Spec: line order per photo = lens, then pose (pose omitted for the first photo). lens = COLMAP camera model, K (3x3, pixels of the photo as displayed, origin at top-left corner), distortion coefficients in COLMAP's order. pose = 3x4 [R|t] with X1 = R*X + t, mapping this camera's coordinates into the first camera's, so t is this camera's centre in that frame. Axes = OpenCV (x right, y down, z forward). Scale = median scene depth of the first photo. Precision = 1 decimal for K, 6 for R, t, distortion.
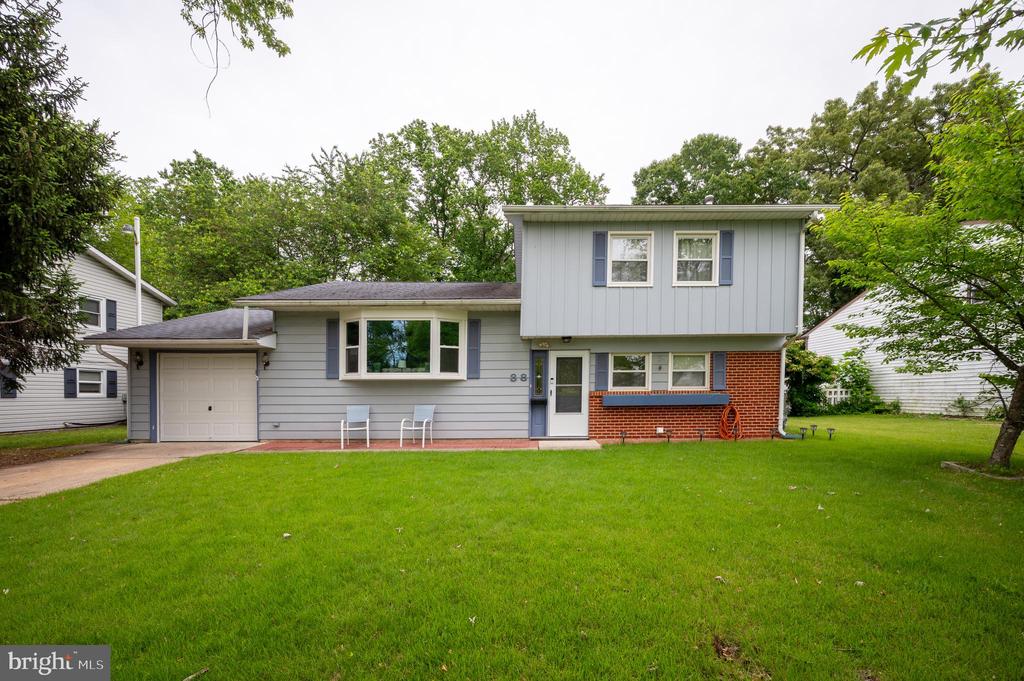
lens RADIAL K [[398.3, 0, 511.8], [0, 398.3, 400.0], [0, 0, 1]] dist [-0.002767, -0.000198]
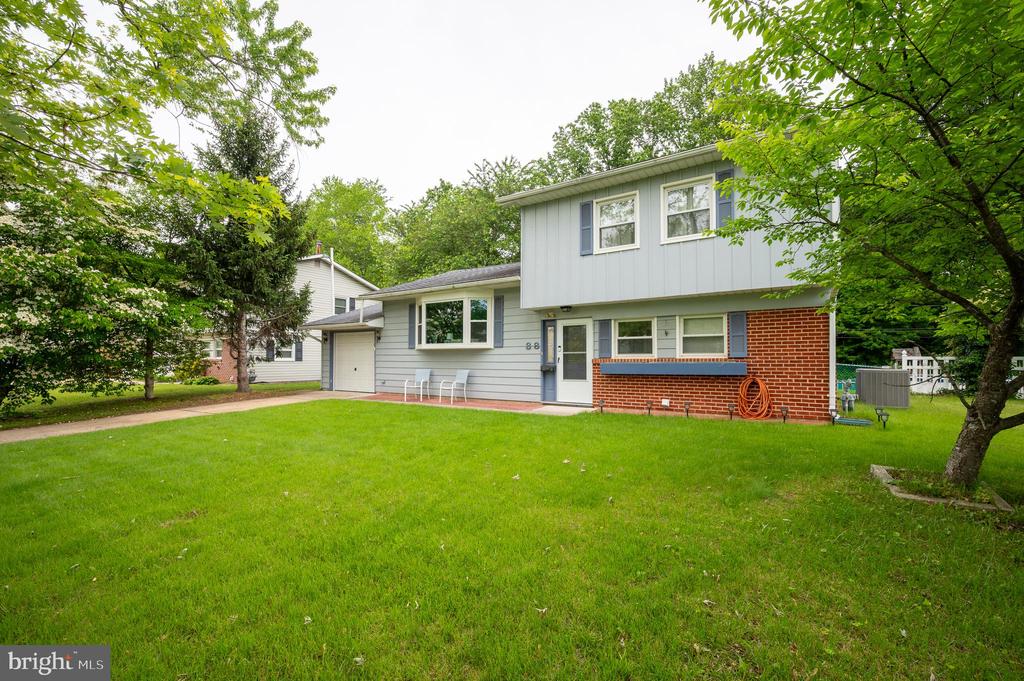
lens RADIAL K [[400.8, 0, 518.5], [0, 400.8, 350.2], [0, 0, 1]] dist [-0.003275, -0.000150]
pose [[0.851098, -0.007142, -0.524958, 0.561614], [-0.015428, 0.999135, -0.038606, -0.001608], [0.524780, 0.040956, 0.850252, 0.049357]]
